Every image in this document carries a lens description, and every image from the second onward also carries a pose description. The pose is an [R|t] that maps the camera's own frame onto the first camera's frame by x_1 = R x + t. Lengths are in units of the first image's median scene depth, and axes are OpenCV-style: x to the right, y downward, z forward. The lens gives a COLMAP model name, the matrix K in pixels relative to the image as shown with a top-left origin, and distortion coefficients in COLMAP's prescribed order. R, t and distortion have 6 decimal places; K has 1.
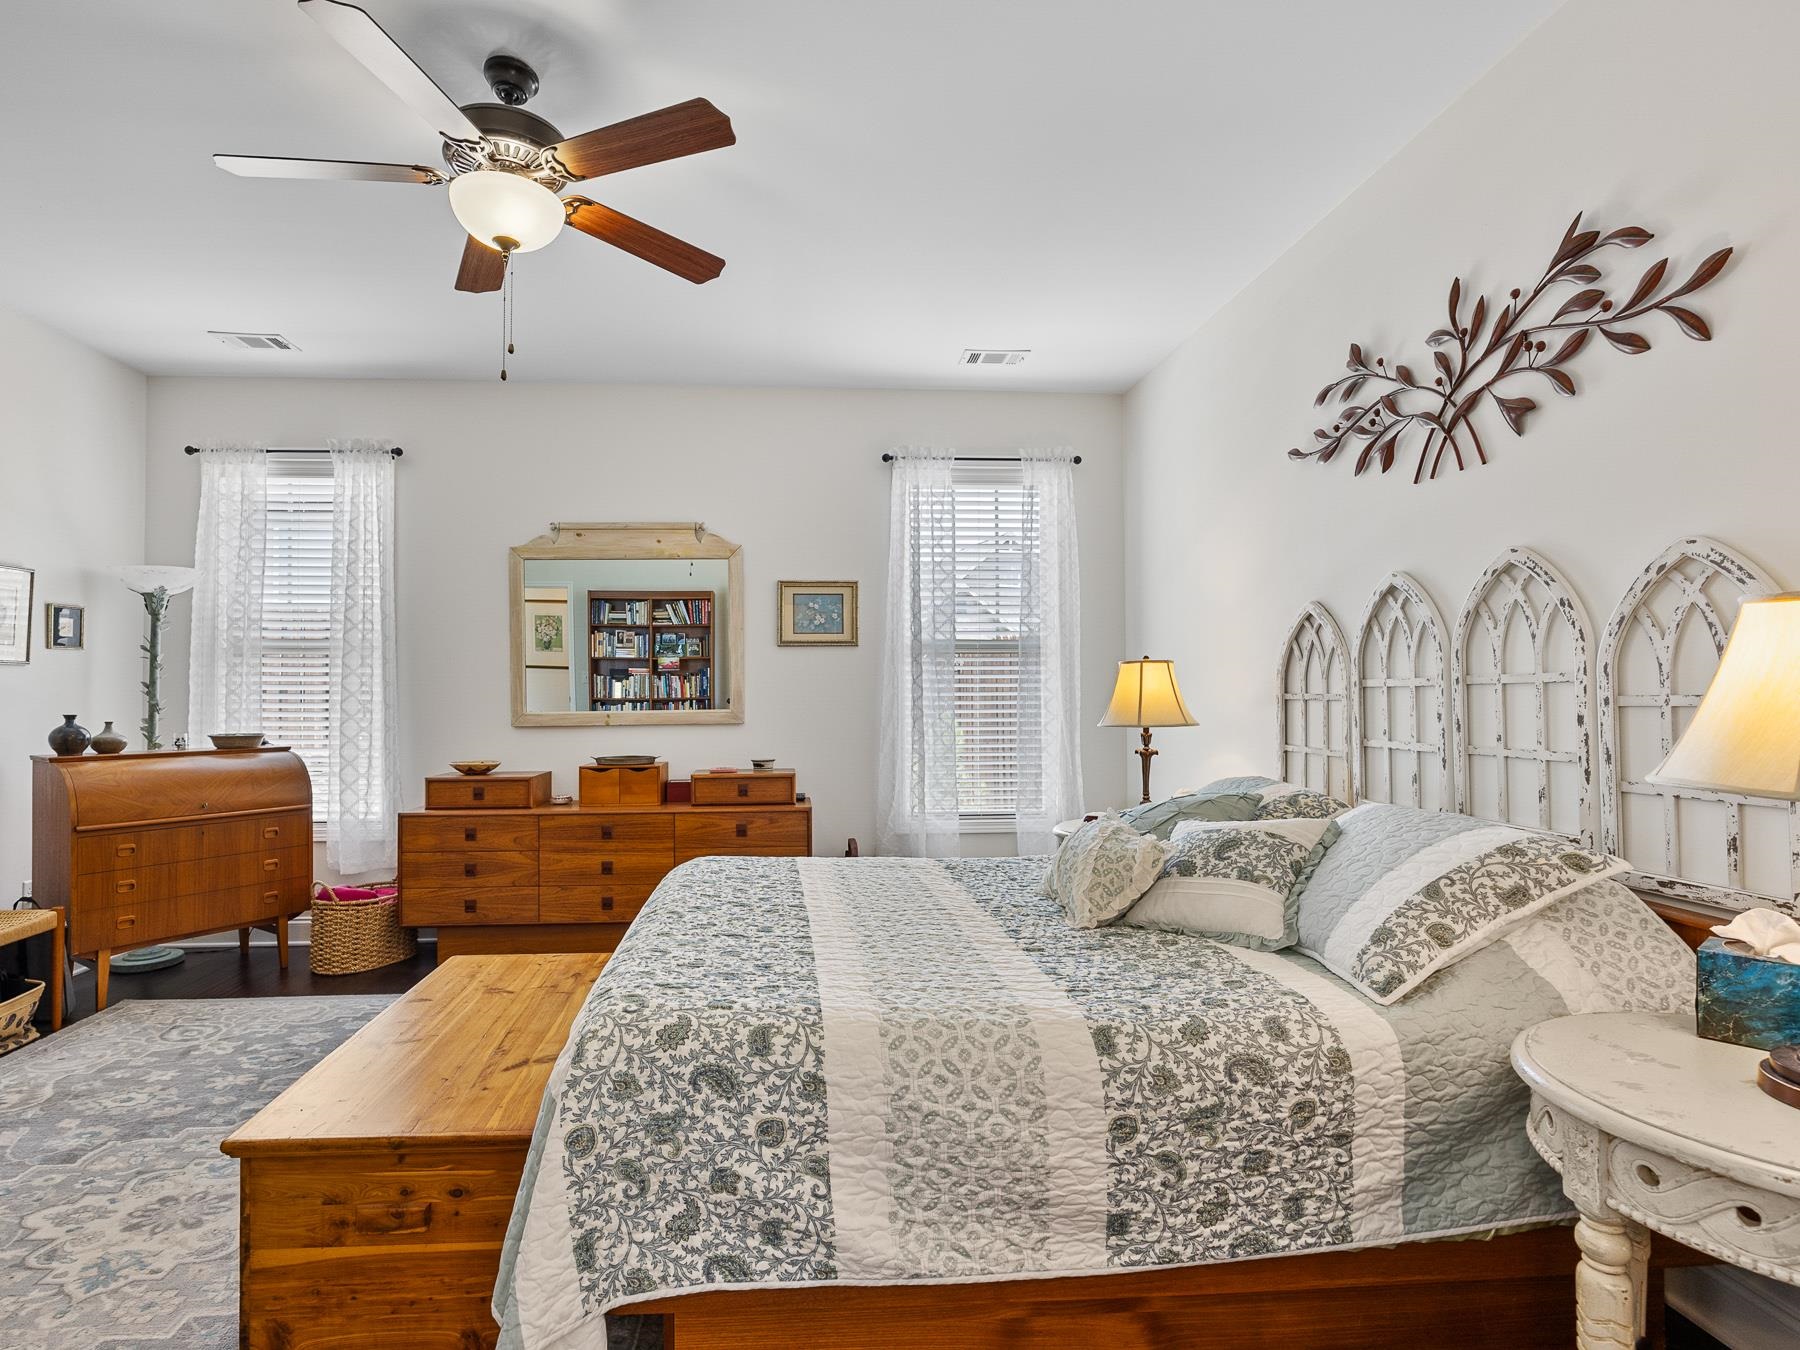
lens RADIAL K [[917.6, 0, 900.0], [0, 917.6, 675.0], [0, 0, 1]] dist [-0.014692, 0.001679]
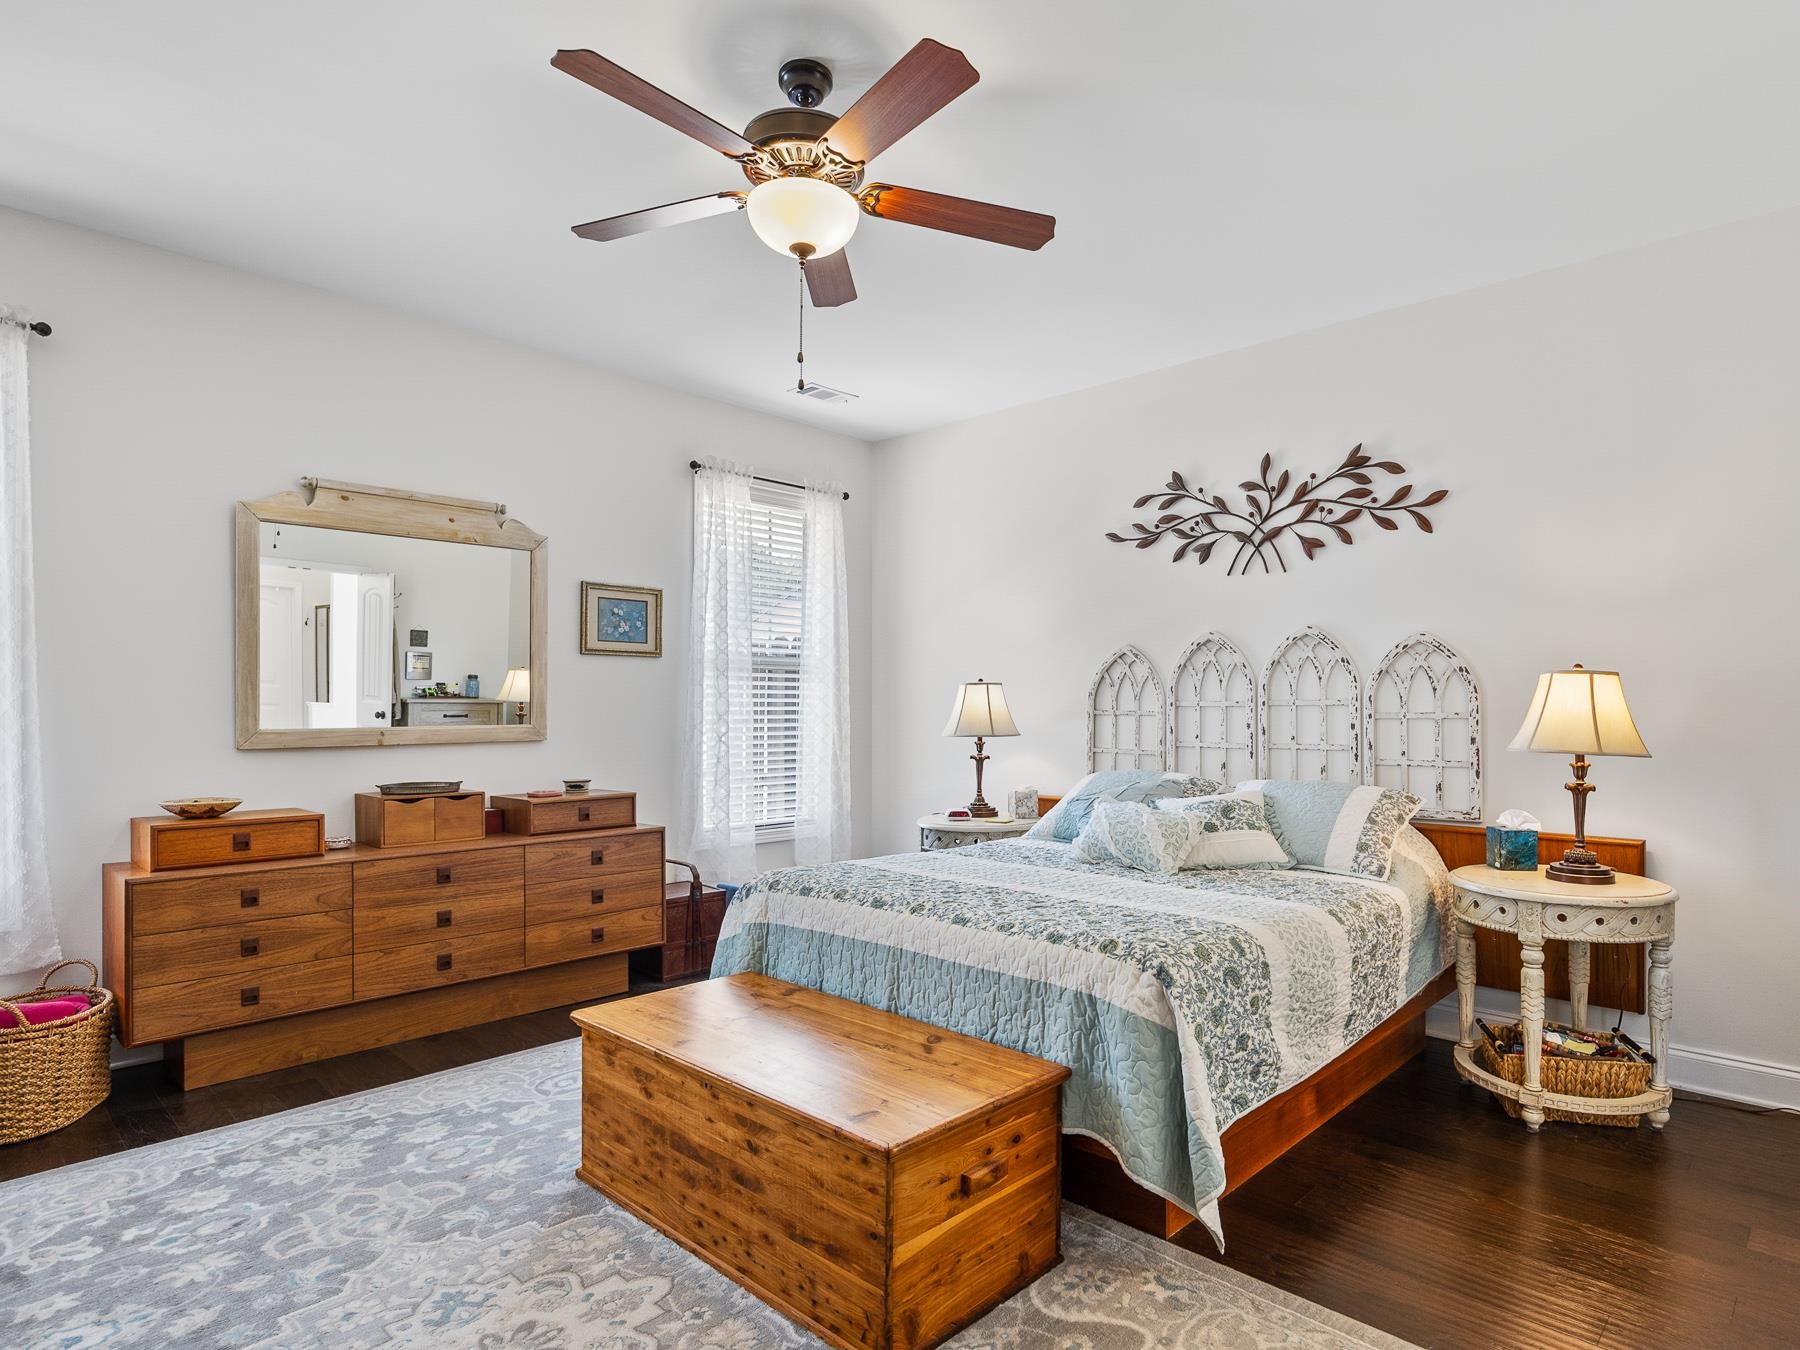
lens RADIAL K [[998.6, 0, 900.1], [0, 998.6, 699.2], [0, 0, 1]] dist [-0.009890, 0.000482]
pose [[0.740809, 0.012353, 0.671602, -0.844181], [-0.020230, 0.999788, 0.003926, 0.004221], [-0.671411, -0.016495, 0.740902, 0.098131]]
